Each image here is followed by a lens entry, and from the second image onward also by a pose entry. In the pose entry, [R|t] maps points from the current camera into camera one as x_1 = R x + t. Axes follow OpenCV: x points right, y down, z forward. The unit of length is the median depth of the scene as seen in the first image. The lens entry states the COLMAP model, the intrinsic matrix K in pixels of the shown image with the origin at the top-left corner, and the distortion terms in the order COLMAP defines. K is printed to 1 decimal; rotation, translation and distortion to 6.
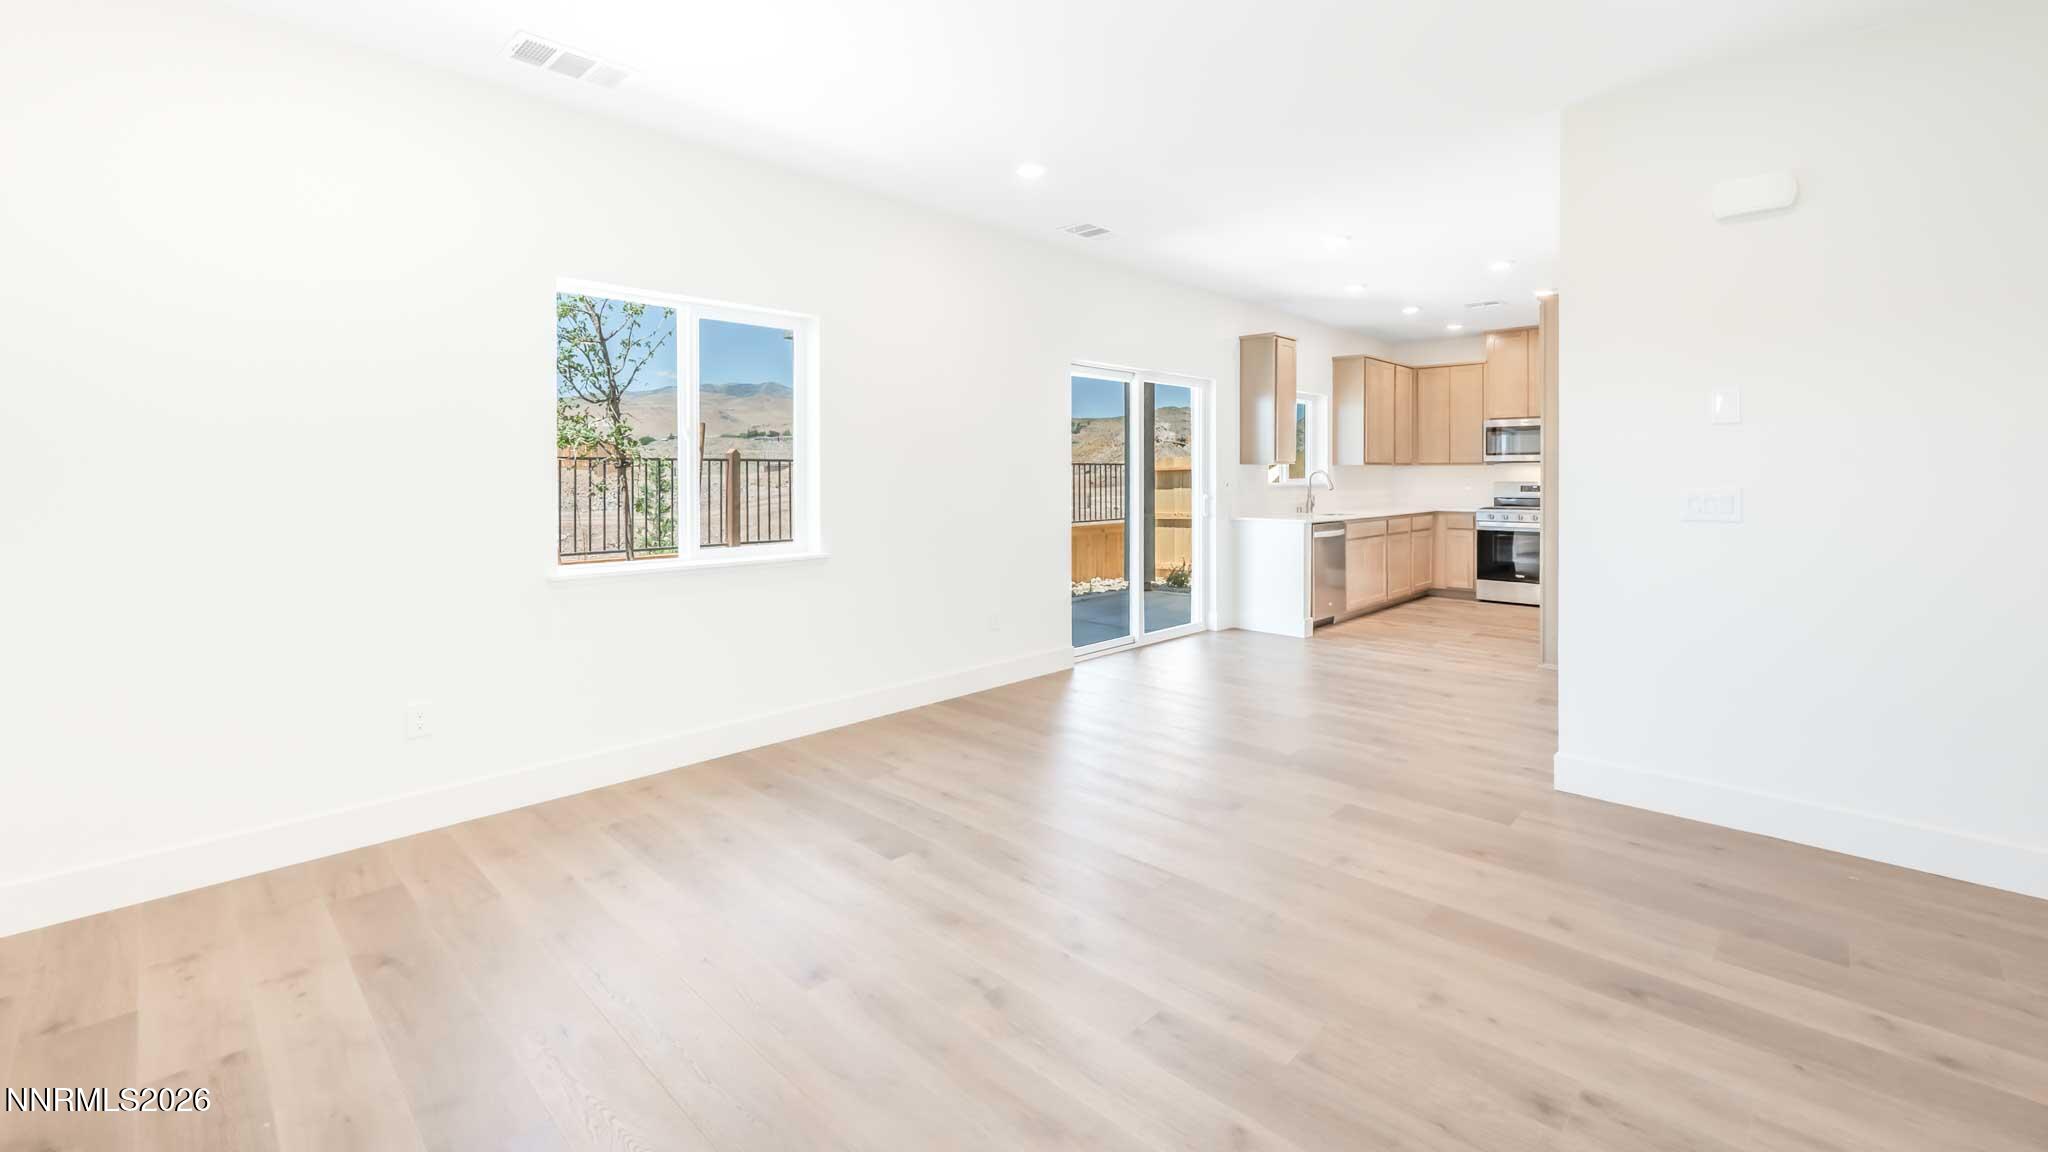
lens RADIAL K [[835.9, 0, 984.8], [0, 835.9, 472.4], [0, 0, 1]] dist [-0.003616, 0.000201]
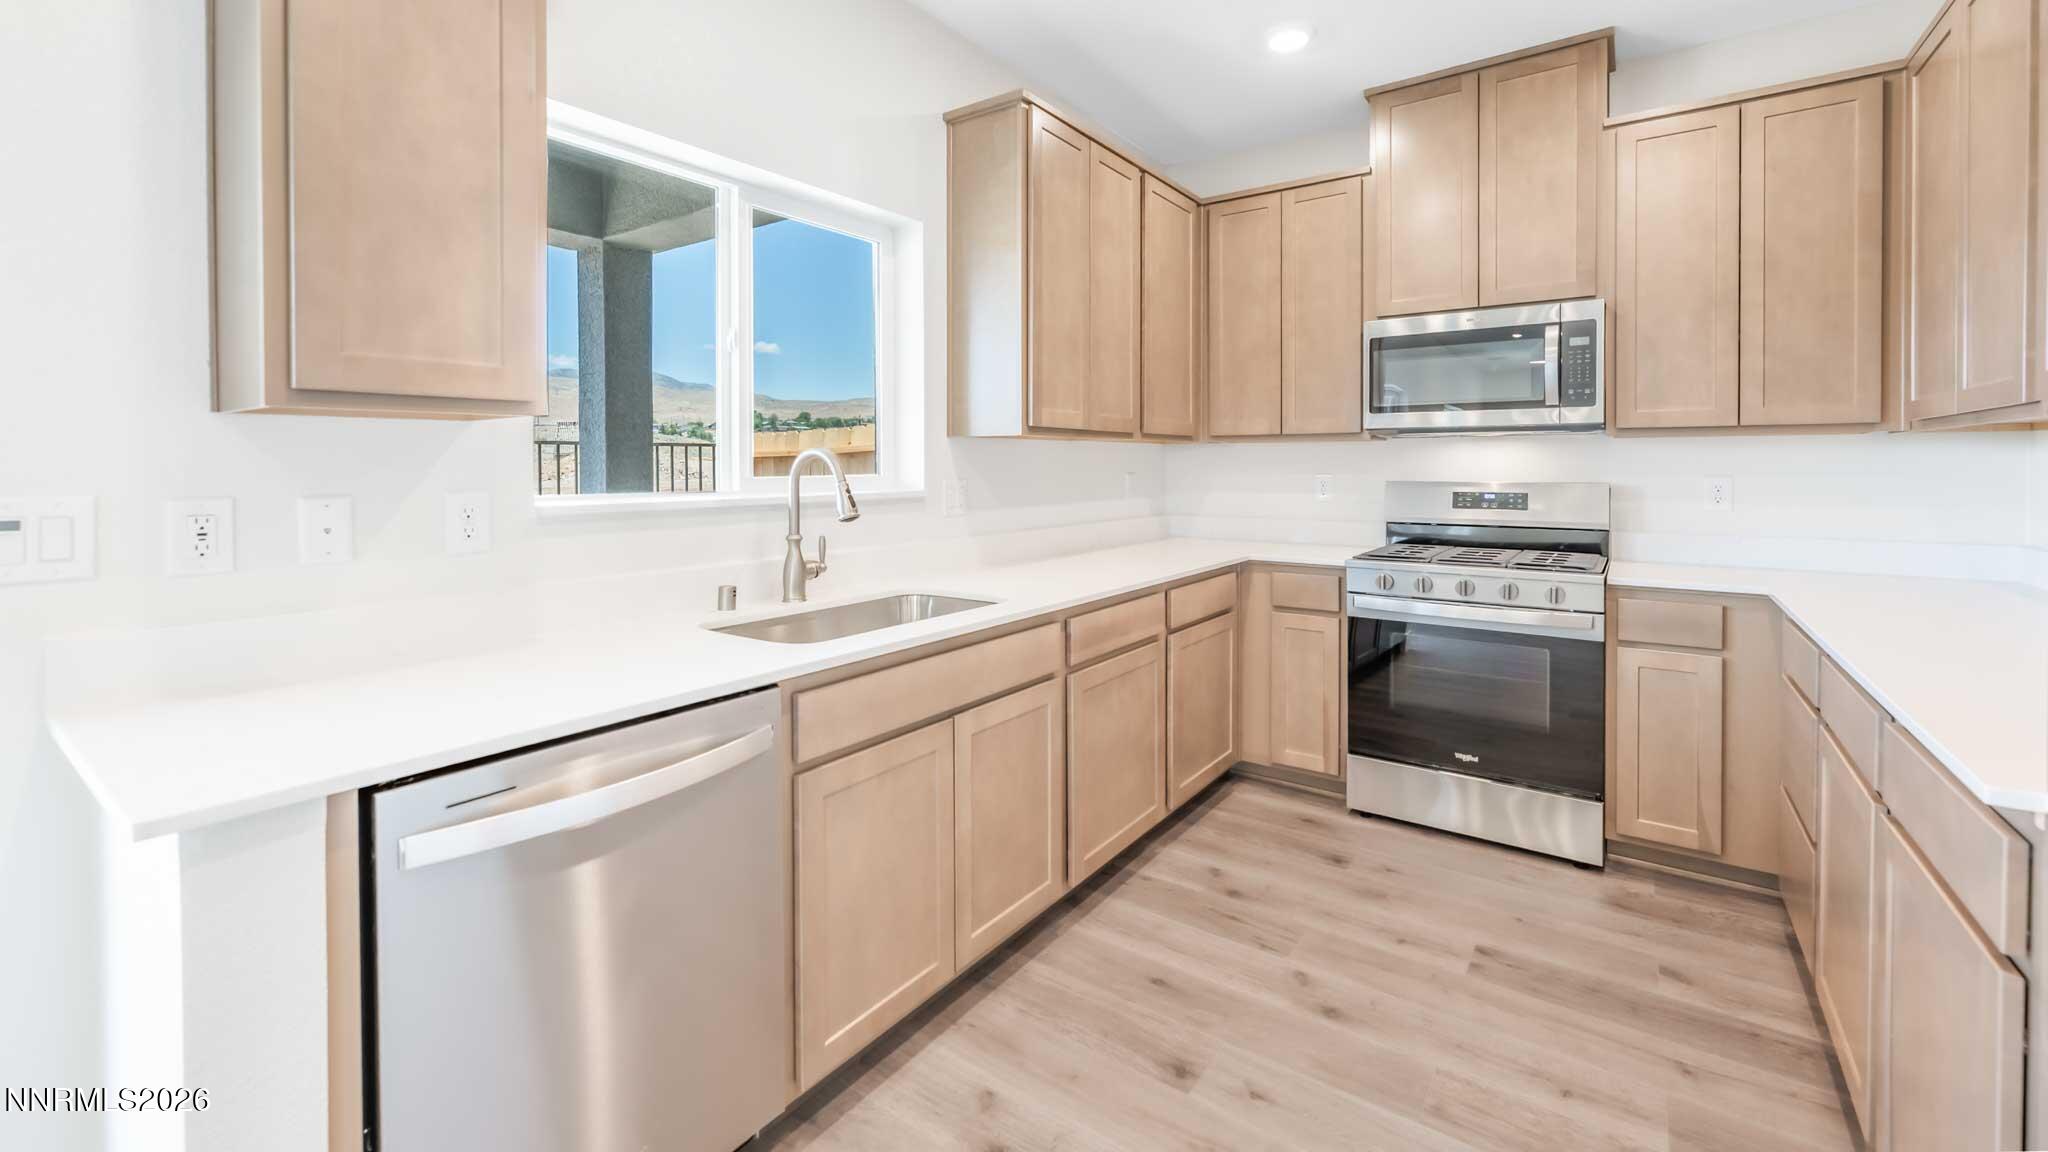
lens RADIAL K [[835.9, 0, 996.3], [0, 835.9, 474.4], [0, 0, 1]] dist [-0.003616, 0.000201]
pose [[0.987255, -0.002814, 0.159124, 0.379326], [0.000814, 0.999920, 0.012634, 0.002462], [-0.159147, -0.012344, 0.987178, 0.662900]]
